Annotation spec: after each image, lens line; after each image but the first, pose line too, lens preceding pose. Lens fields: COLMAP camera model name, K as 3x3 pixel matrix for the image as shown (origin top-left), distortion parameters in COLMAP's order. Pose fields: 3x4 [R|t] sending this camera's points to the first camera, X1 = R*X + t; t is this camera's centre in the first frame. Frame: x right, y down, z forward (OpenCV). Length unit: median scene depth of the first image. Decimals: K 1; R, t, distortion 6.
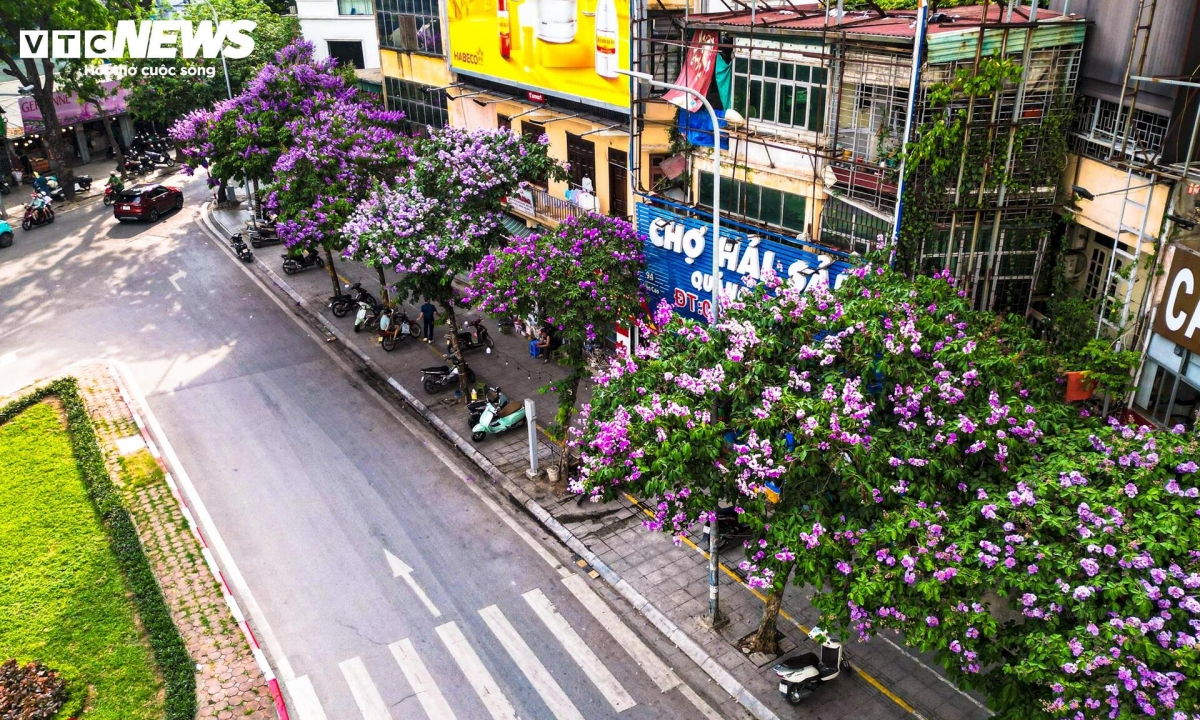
lens RADIAL K [[1099.5, 0, 600.0], [0, 1099.5, 360.0], [0, 0, 1]] dist [-0.038007, 0.004011]
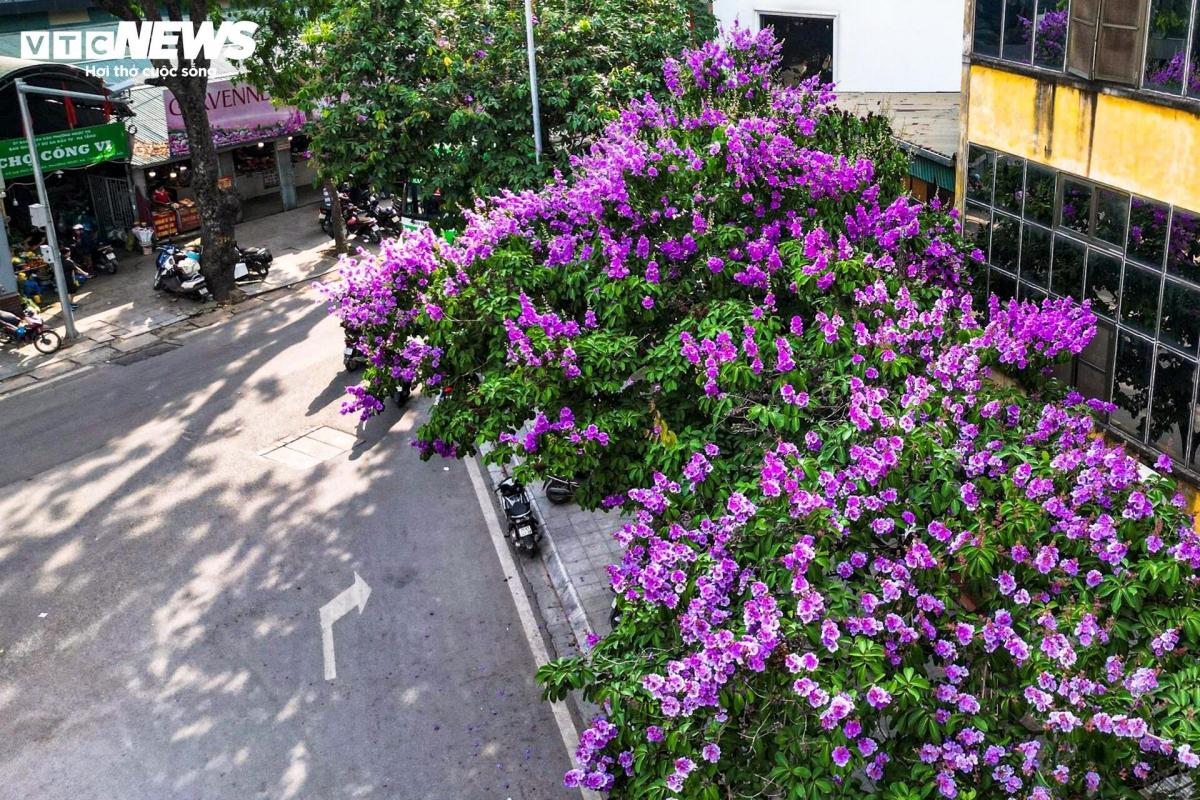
lens RADIAL K [[2000.7, 0, 600.0], [0, 2000.7, 400.0], [0, 0, 1]] dist [-0.010580, -0.027534]
pose [[0.953754, 0.099970, -0.283478, -0.101751], [-0.126108, 0.989142, -0.075461, -0.099654], [0.272857, 0.107720, 0.956005, 0.323723]]
